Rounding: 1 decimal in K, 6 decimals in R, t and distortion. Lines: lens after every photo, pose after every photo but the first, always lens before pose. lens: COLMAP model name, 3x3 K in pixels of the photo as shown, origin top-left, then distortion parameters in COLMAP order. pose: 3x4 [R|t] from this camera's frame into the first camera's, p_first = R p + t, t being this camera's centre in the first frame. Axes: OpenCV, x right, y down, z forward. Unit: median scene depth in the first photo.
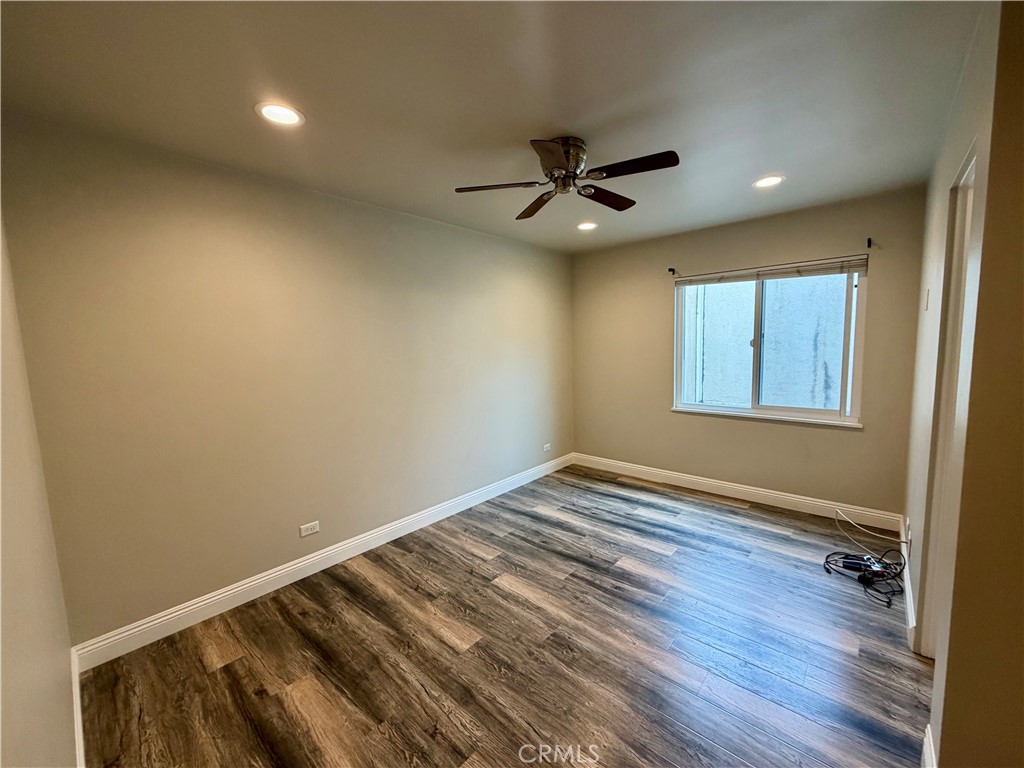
lens RADIAL K [[406.0, 0, 516.4], [0, 406.0, 384.2], [0, 0, 1]] dist [0.000735, -0.000059]
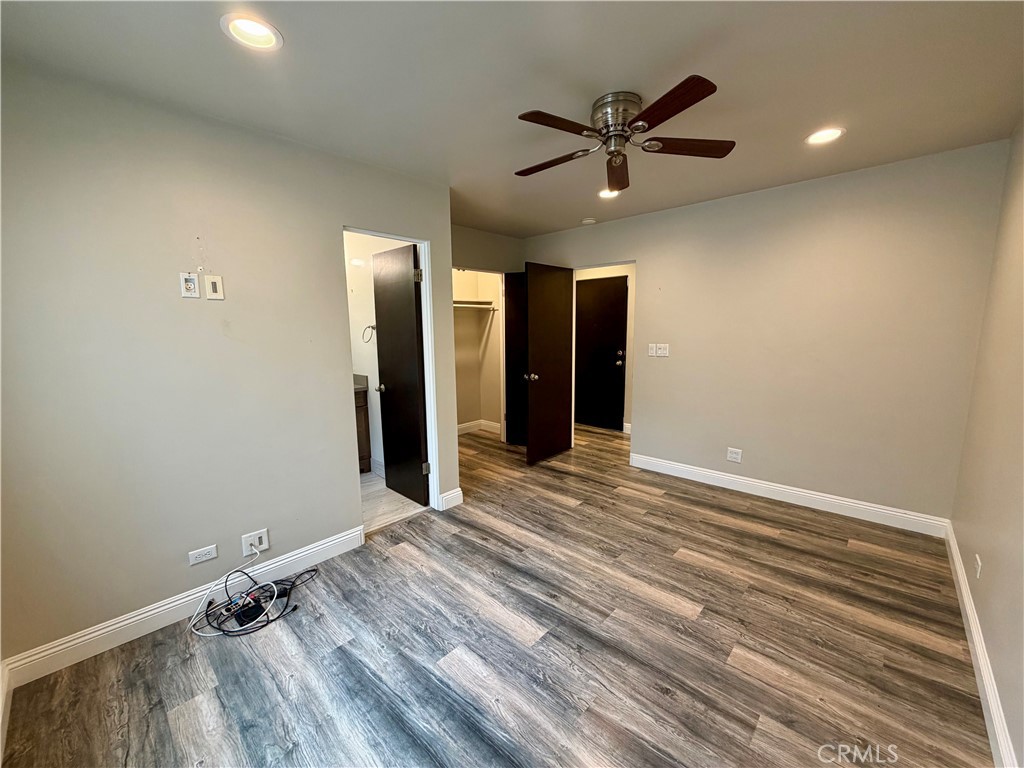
lens RADIAL K [[406.0, 0, 523.8], [0, 406.0, 387.6], [0, 0, 1]] dist [0.000735, -0.000059]
pose [[-0.999073, 0.042245, 0.008261, 0.236406], [0.042986, 0.969102, 0.242886, -0.134701], [0.002254, 0.243016, -0.970020, 1.446247]]
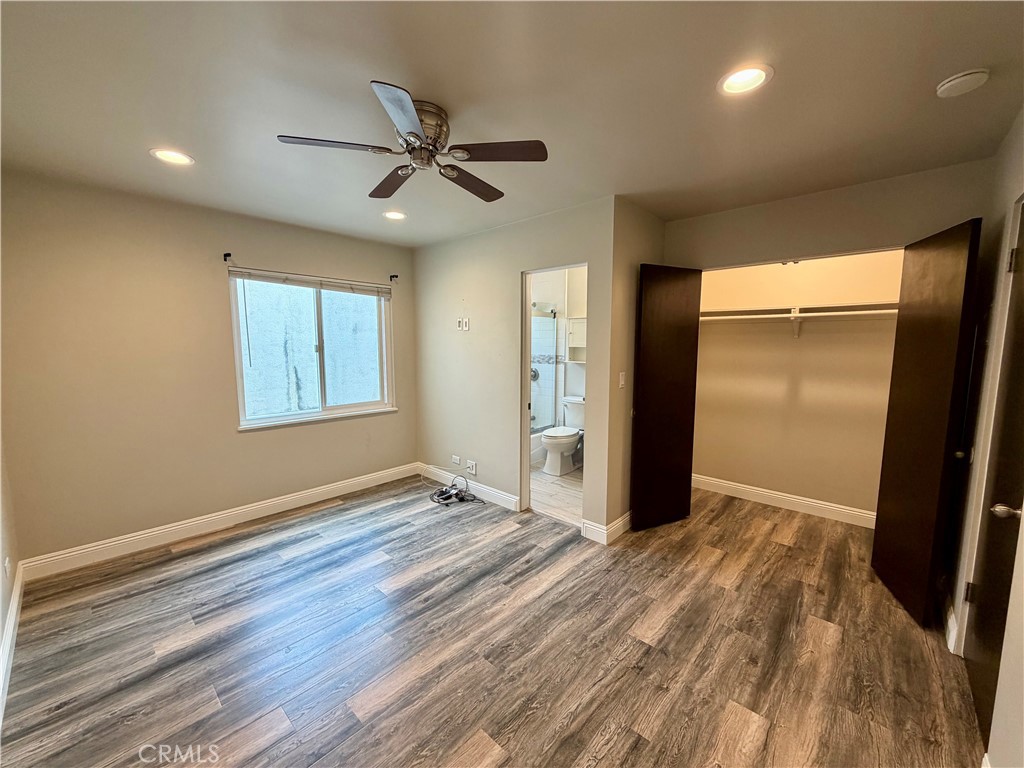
lens RADIAL K [[406.0, 0, 502.6], [0, 406.0, 389.5], [0, 0, 1]] dist [0.000735, -0.000059]
pose [[0.023352, -0.086377, 0.995989, -0.547727], [0.095013, 0.991943, 0.083799, -0.047691], [-0.995202, 0.092675, 0.031371, 0.612562]]
